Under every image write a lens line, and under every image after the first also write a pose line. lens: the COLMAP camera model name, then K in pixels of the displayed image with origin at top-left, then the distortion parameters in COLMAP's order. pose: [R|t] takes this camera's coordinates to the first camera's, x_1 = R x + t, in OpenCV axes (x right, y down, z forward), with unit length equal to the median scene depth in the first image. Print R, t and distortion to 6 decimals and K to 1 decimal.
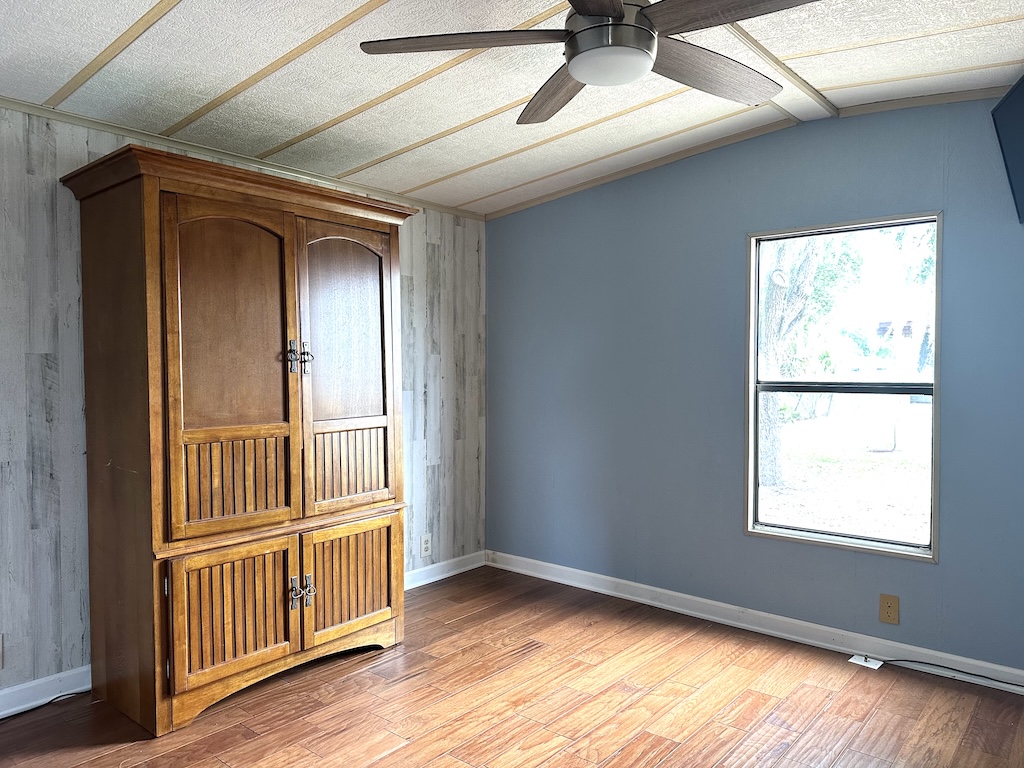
lens RADIAL K [[710.9, 0, 509.3], [0, 710.9, 383.5], [0, 0, 1]] dist [0.048794, -0.061840]
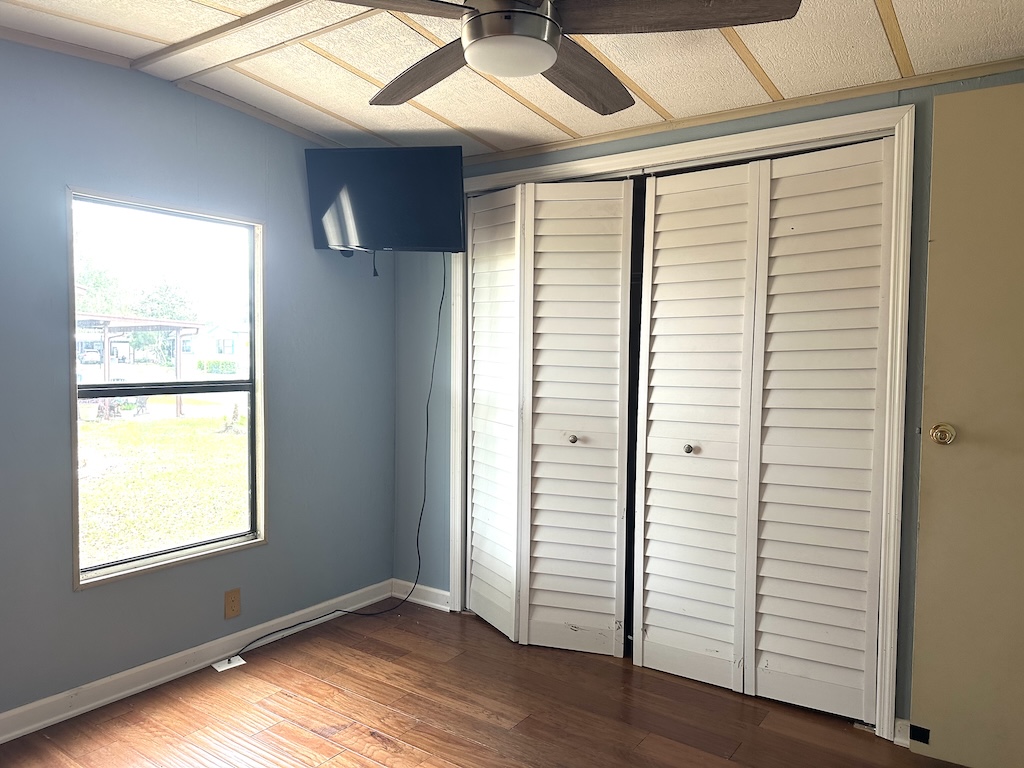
lens RADIAL K [[710.9, 0, 514.3], [0, 710.9, 385.6], [0, 0, 1]] dist [0.048794, -0.061840]
pose [[-0.085357, -0.044560, 0.995354, -0.500019], [0.011807, 0.998884, 0.045731, -0.034684], [-0.996280, 0.015656, -0.084735, 0.684256]]
